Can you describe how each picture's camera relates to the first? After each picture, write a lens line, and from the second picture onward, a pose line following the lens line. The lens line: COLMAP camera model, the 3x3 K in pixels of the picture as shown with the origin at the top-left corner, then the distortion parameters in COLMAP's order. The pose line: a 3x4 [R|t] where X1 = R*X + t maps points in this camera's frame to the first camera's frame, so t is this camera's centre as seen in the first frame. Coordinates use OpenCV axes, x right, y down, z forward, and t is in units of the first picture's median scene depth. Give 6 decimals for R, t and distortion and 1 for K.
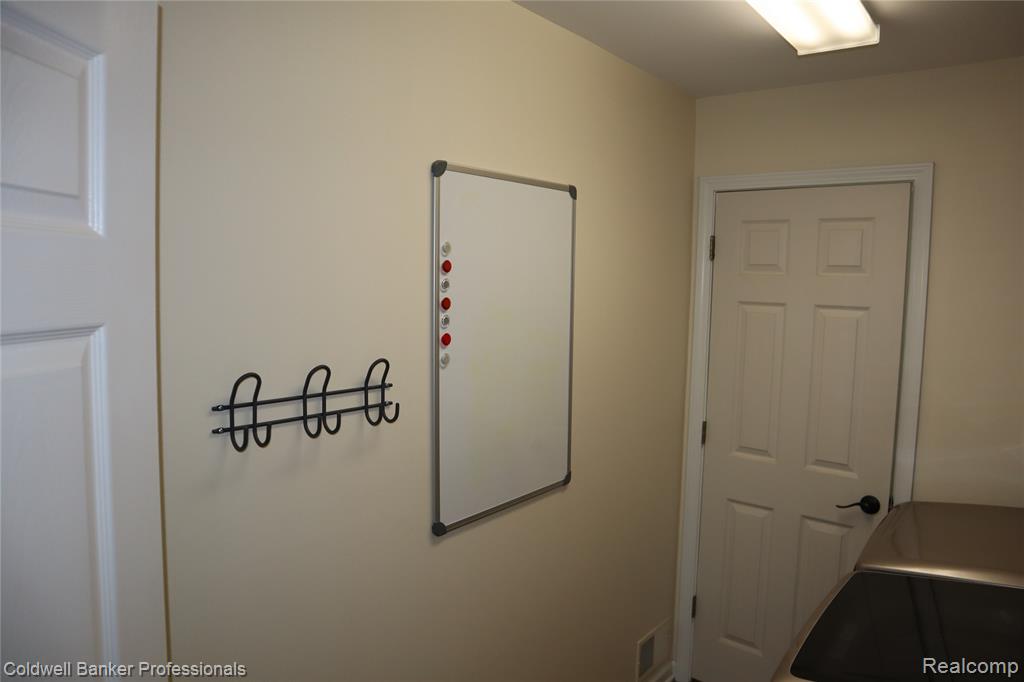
lens RADIAL K [[720.3, 0, 512.0], [0, 720.3, 341.0], [0, 0, 1]] dist [-0.097472, 0.048704]
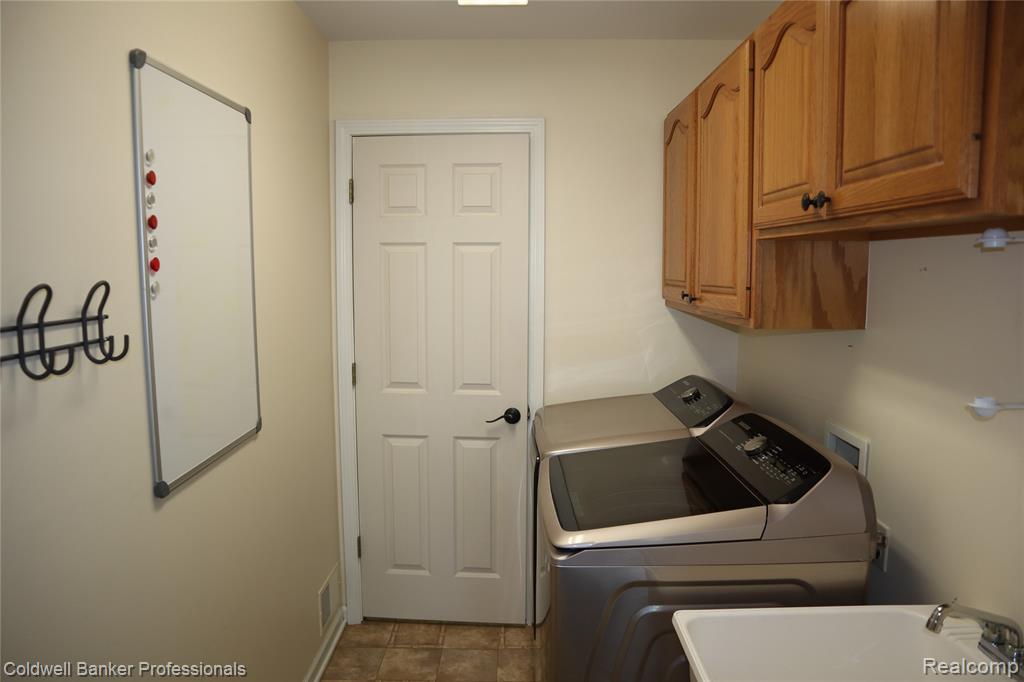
lens RADIAL K [[720.3, 0, 512.0], [0, 720.3, 341.0], [0, 0, 1]] dist [-0.097472, 0.048704]
pose [[0.800058, -0.086173, 0.593701, -0.184202], [0.069673, 0.996280, 0.050716, 0.053832], [-0.595863, 0.000789, 0.803086, 0.057196]]
